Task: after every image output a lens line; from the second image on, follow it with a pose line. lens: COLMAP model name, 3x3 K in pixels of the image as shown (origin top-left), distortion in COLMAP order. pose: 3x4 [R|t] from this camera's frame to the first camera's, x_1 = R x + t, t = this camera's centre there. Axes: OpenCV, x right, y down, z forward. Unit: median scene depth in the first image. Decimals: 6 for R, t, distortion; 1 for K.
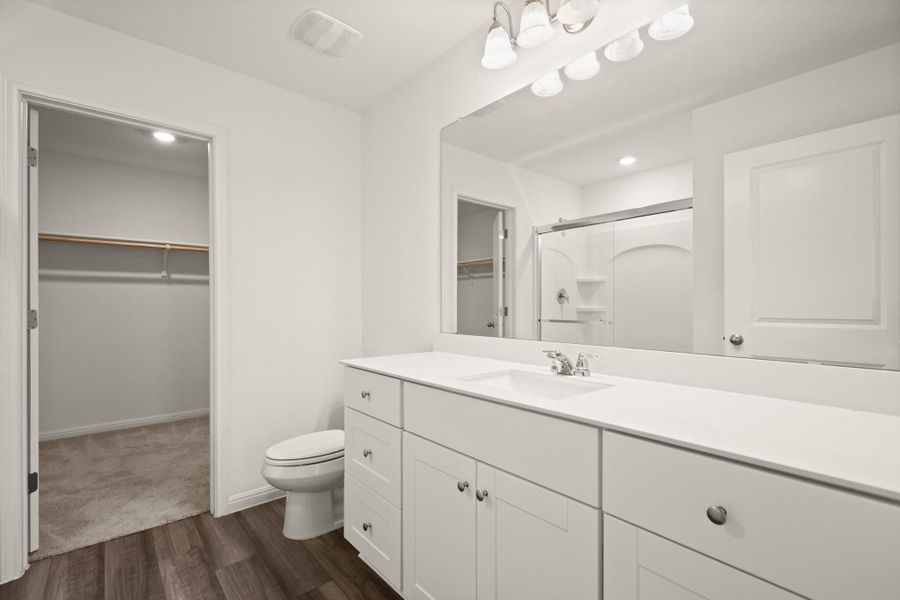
lens RADIAL K [[413.9, 0, 453.8], [0, 413.9, 308.6], [0, 0, 1]] dist [-0.000010, 0.000170]
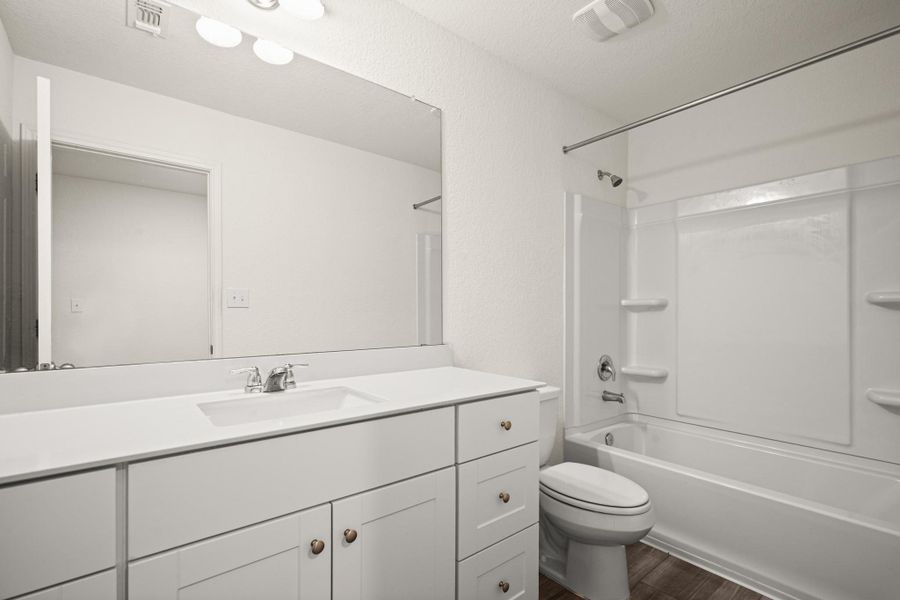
lens RADIAL K [[413.9, 0, 453.8], [0, 413.9, 308.6], [0, 0, 1]] dist [-0.000010, 0.000170]
pose [[0.010910, 0.012734, 0.999859, -0.638674], [-0.000533, 0.999919, -0.012729, -0.006796], [-0.999940, -0.000394, 0.010916, 0.621868]]
